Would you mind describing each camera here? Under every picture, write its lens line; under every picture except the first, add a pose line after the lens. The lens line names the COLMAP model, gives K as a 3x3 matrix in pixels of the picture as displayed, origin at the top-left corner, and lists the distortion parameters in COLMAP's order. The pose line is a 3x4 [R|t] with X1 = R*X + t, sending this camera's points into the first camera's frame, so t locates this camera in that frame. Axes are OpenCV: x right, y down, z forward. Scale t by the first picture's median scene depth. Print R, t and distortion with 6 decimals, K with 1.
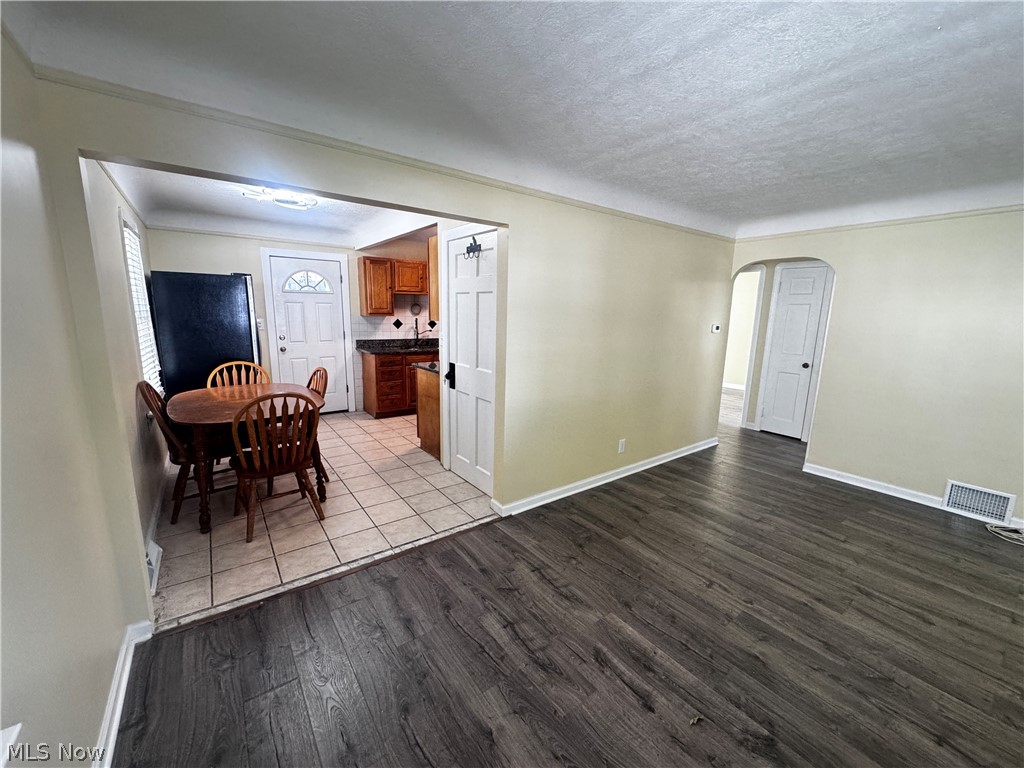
lens RADIAL K [[408.4, 0, 512.2], [0, 408.4, 385.3], [0, 0, 1]] dist [-0.001184, -0.000016]
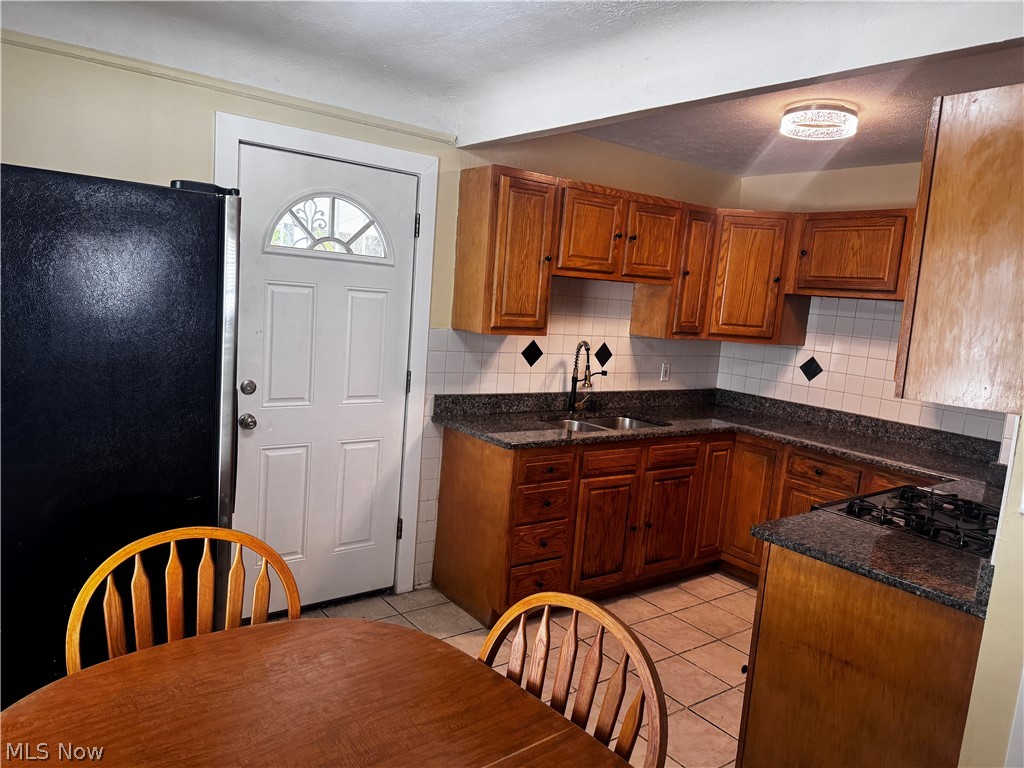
lens RADIAL K [[711.1, 0, 515.3], [0, 711.1, 388.8], [0, 0, 1]] dist [0.130616, -0.190448]
pose [[0.998096, 0.054509, 0.028854, -0.485509], [-0.053029, 0.997351, -0.049780, -0.130688], [-0.031491, 0.048155, 0.998343, 0.540472]]
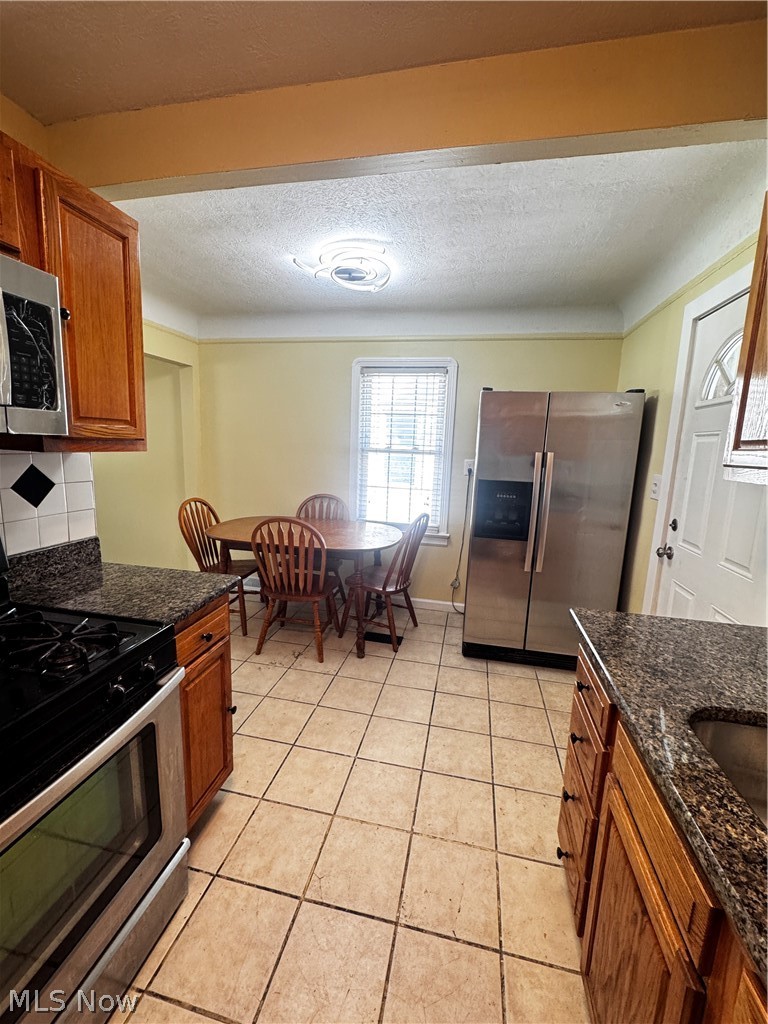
lens RADIAL K [[416.0, 0, 384.0], [0, 416.0, 512.0], [0, 0, 1]] dist [-0.001426, -0.000004]
pose [[-0.750398, 0.060812, -0.658182, -0.116364], [-0.172516, 0.943226, 0.283836, -0.259990], [0.638076, 0.326537, -0.697304, 1.468858]]
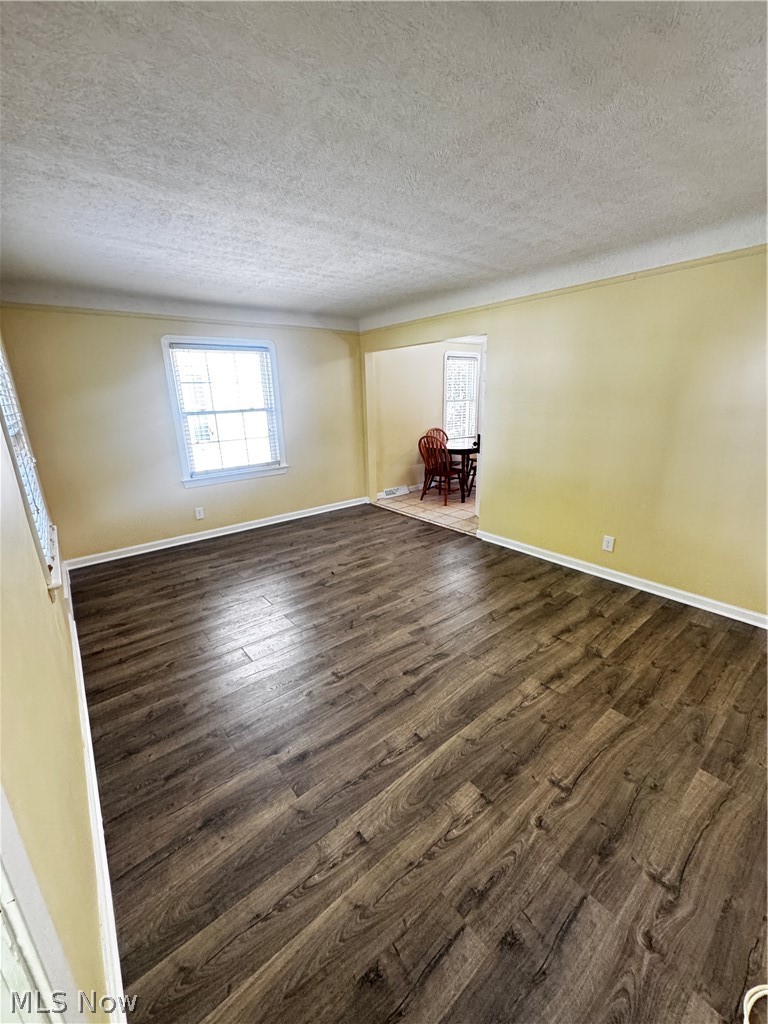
lens RADIAL K [[408.4, 0, 383.0], [0, 408.4, 512.3], [0, 0, 1]] dist [-0.001184, -0.000016]
pose [[0.038466, 0.257644, -0.965474, 1.057739], [-0.159359, 0.955405, 0.248608, -0.058660], [0.986471, 0.144294, 0.077808, 0.417655]]
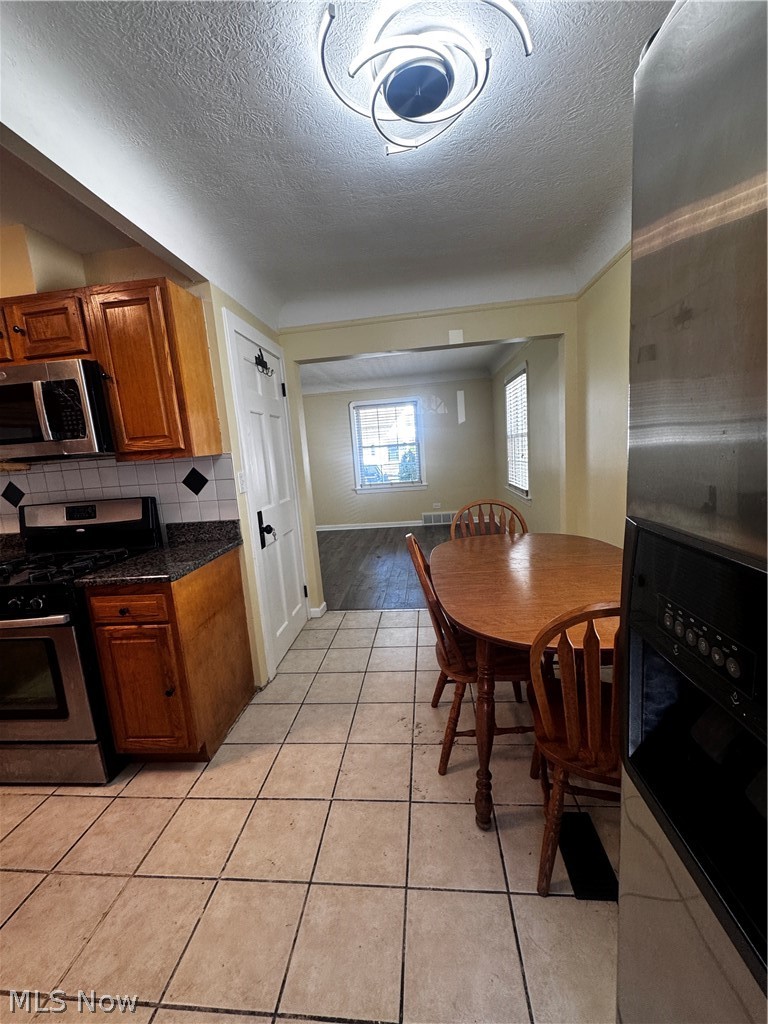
lens RADIAL K [[408.4, 0, 383.0], [0, 408.4, 512.3], [0, 0, 1]] dist [-0.001184, -0.000016]
pose [[-0.737091, -0.071672, 0.671982, -0.709260], [0.181741, 0.936704, 0.299257, -0.205757], [-0.650897, 0.342707, -0.677411, 1.234872]]
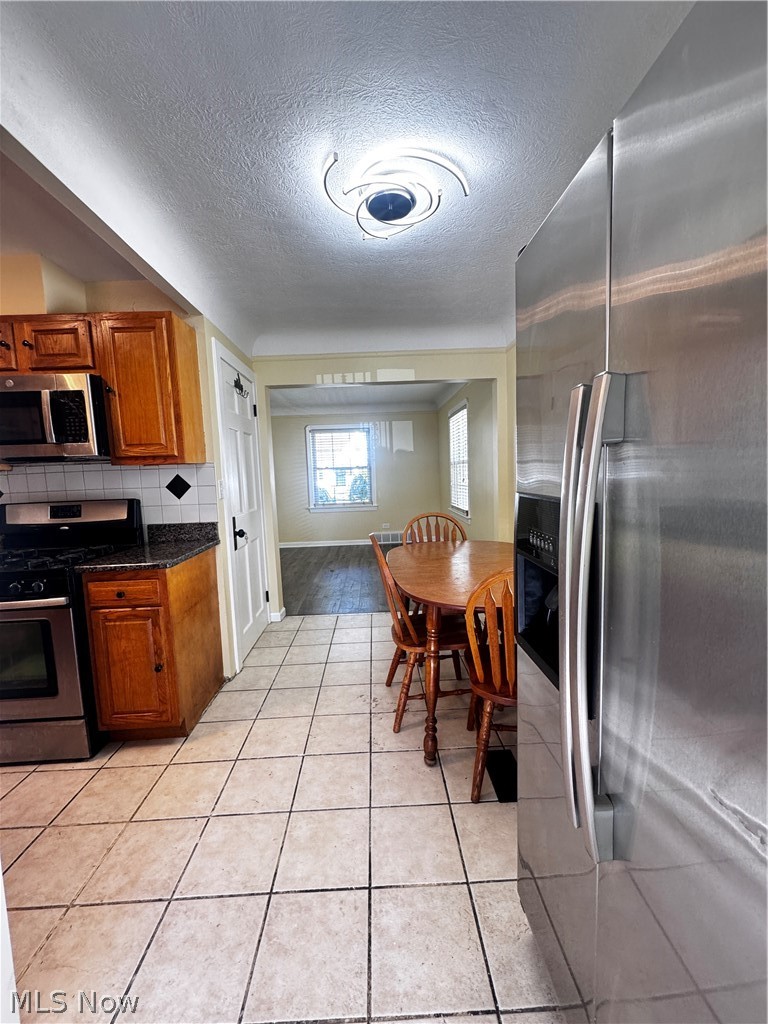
lens RADIAL K [[408.4, 0, 383.0], [0, 408.4, 512.3], [0, 0, 1]] dist [-0.001184, -0.000016]
pose [[-0.818555, -0.048490, 0.572378, -0.754780], [0.124195, 0.957924, 0.258762, -0.209819], [-0.560842, 0.282898, -0.778091, 1.331155]]
